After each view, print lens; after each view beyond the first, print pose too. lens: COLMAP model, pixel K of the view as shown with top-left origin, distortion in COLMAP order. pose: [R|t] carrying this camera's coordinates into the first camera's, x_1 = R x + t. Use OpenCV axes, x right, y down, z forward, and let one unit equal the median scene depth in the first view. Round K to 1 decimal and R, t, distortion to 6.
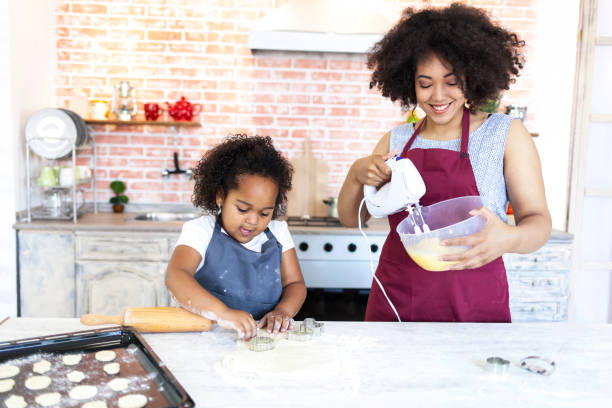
lens RADIAL K [[588.6, 0, 306.0], [0, 588.6, 204.0], [0, 0, 1]] dist [0.009841, -0.026728]
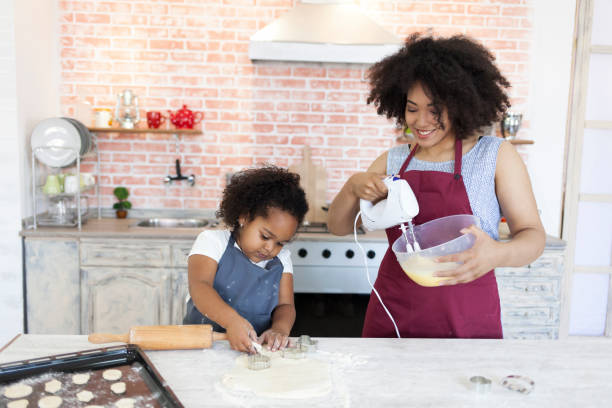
lens RADIAL K [[588.6, 0, 306.0], [0, 588.6, 204.0], [0, 0, 1]] dist [0.009841, -0.026728]
pose [[0.999995, 0.000685, -0.003175, 0.004562], [-0.000651, 0.999945, 0.010506, -0.021123], [0.003182, -0.010504, 0.999940, -0.020867]]
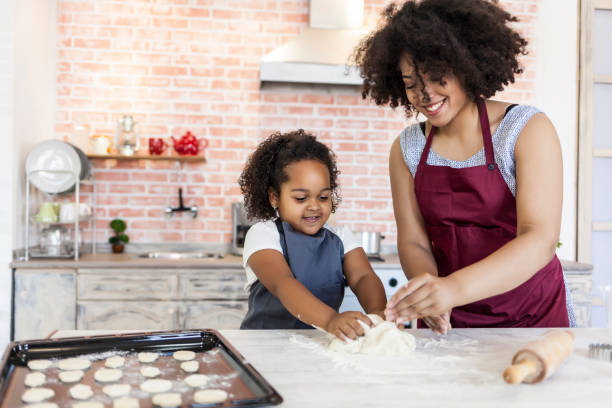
lens RADIAL K [[590.7, 0, 306.0], [0, 590.7, 204.0], [0, 0, 1]] dist [-0.001754, -0.008437]
pose [[0.998048, -0.011912, 0.061309, -0.075737], [0.018398, 0.994159, -0.106348, 0.043019], [-0.059684, 0.107269, 0.992437, 0.035241]]
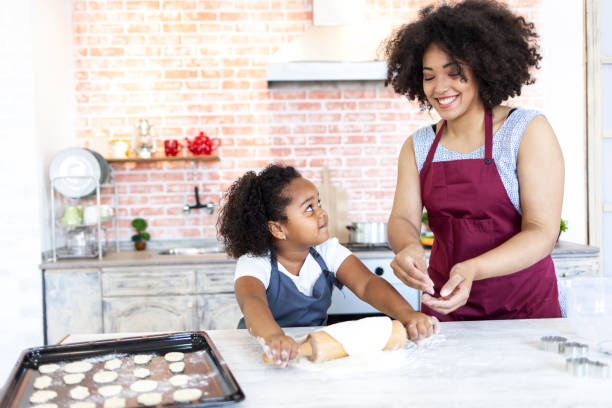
lens RADIAL K [[590.7, 0, 306.0], [0, 590.7, 204.0], [0, 0, 1]] dist [-0.001754, -0.008437]
pose [[0.998709, -0.050500, 0.005561, -0.040741], [0.050779, 0.995694, -0.077552, 0.028634], [-0.001621, 0.077734, 0.996973, -0.003542]]
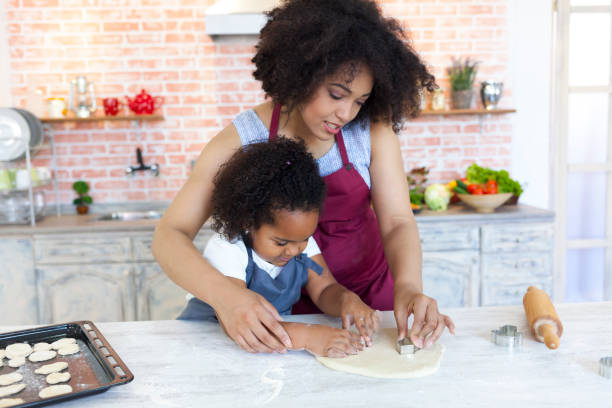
lens RADIAL K [[590.7, 0, 306.0], [0, 590.7, 204.0], [0, 0, 1]] dist [-0.001754, -0.008437]
pose [[0.998685, -0.051238, 0.001714, 0.043649], [0.051225, 0.998662, 0.007095, 0.010183], [-0.002076, -0.006998, 0.999973, 0.039134]]
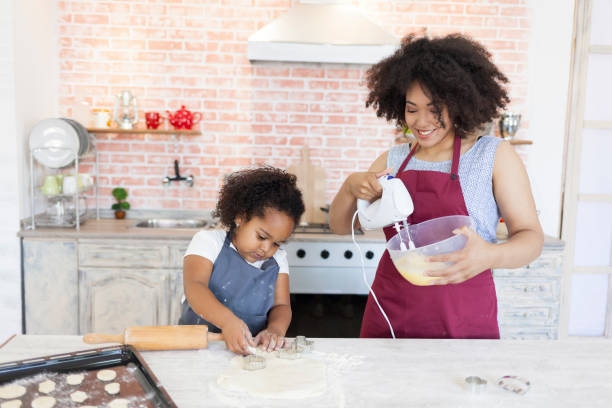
lens RADIAL K [[588.6, 0, 306.0], [0, 588.6, 204.0], [0, 0, 1]] dist [0.009841, -0.026728]
pose [[0.999990, -0.000080, -0.004546, 0.008277], [0.000121, 0.999959, 0.009028, -0.020534], [0.004545, -0.009029, 0.999949, -0.019954]]
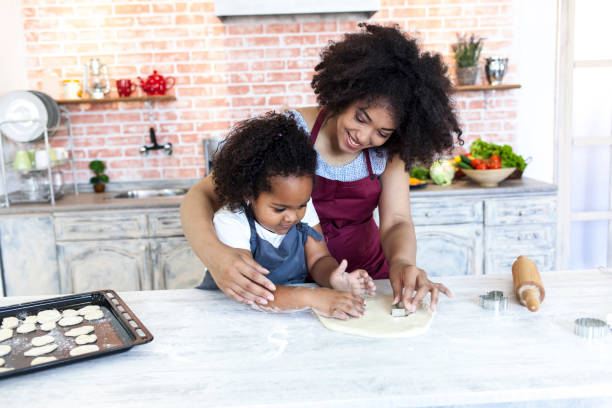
lens RADIAL K [[588.6, 0, 306.0], [0, 588.6, 204.0], [0, 0, 1]] dist [0.009841, -0.026728]
pose [[0.997889, -0.061101, -0.021993, 0.050206], [0.062069, 0.996993, 0.046402, 0.009824], [0.019092, -0.047669, 0.998681, 0.012024]]
